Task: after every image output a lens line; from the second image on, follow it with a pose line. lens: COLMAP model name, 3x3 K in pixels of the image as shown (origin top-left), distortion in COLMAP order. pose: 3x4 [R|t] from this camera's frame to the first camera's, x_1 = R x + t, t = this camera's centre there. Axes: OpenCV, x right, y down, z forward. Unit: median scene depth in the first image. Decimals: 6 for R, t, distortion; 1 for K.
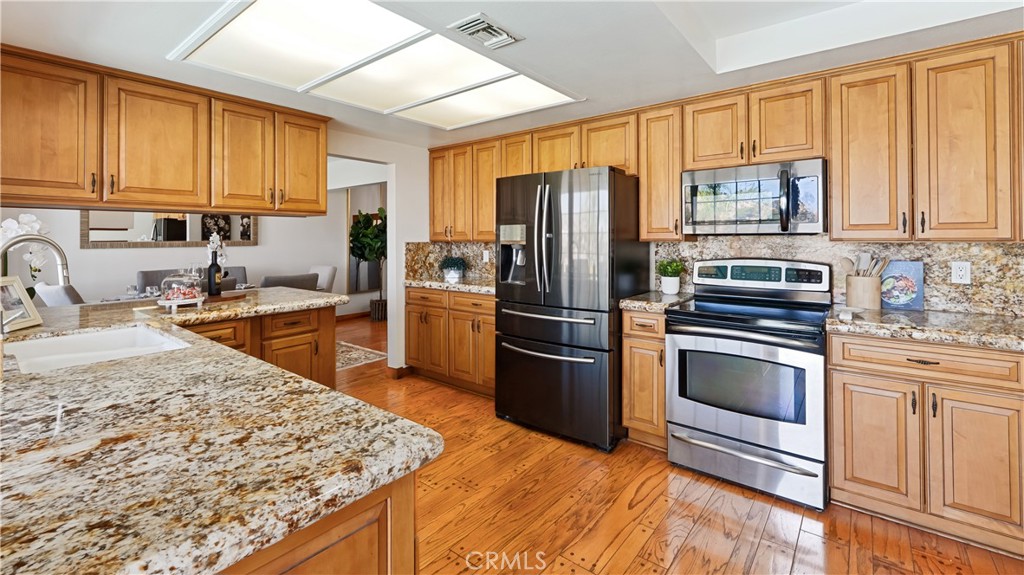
lens RADIAL K [[440.9, 0, 512.2], [0, 440.9, 234.3], [0, 0, 1]] dist [0.000887, -0.000061]
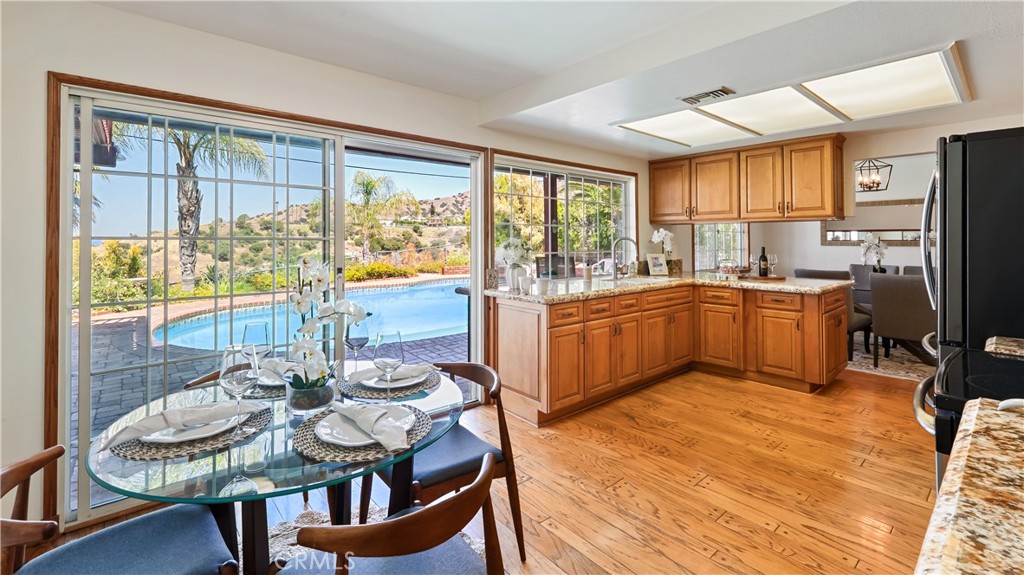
lens RADIAL K [[437.1, 0, 503.4], [0, 437.1, 233.0], [0, 0, 1]] dist [0.000801, -0.000028]
pose [[-0.181423, -0.010033, -0.983354, 0.957933], [0.008741, 0.999892, -0.011814, 0.000309], [0.983366, -0.010739, -0.181316, 0.396492]]
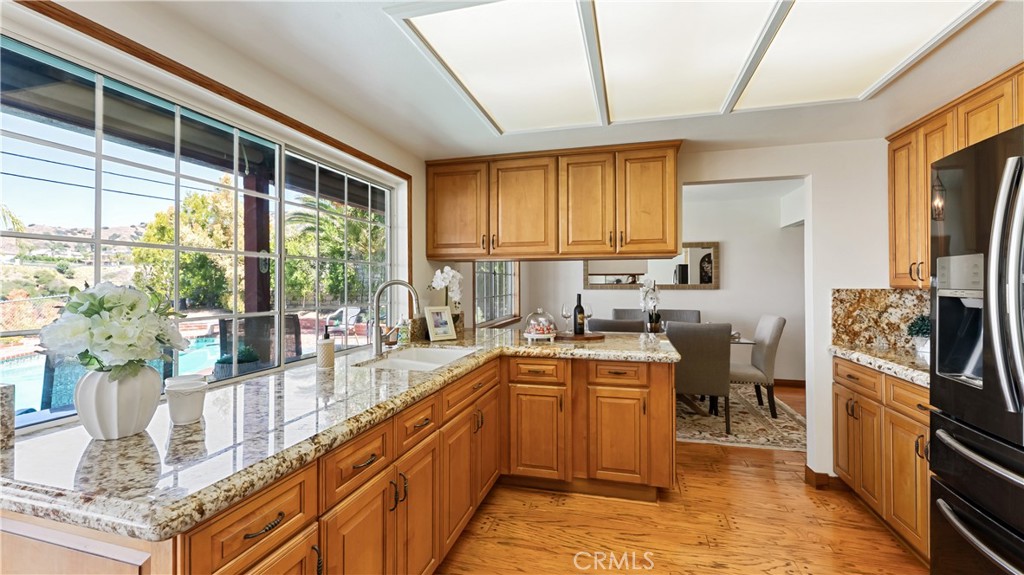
lens RADIAL K [[443.4, 0, 496.8], [0, 443.4, 277.2], [0, 0, 1]] dist [0.009187, -0.000040]
pose [[0.378828, -0.007142, -0.925439, 0.270132], [0.007029, 0.999964, -0.004840, 0.000369], [0.925440, -0.004671, 0.378865, 0.391186]]
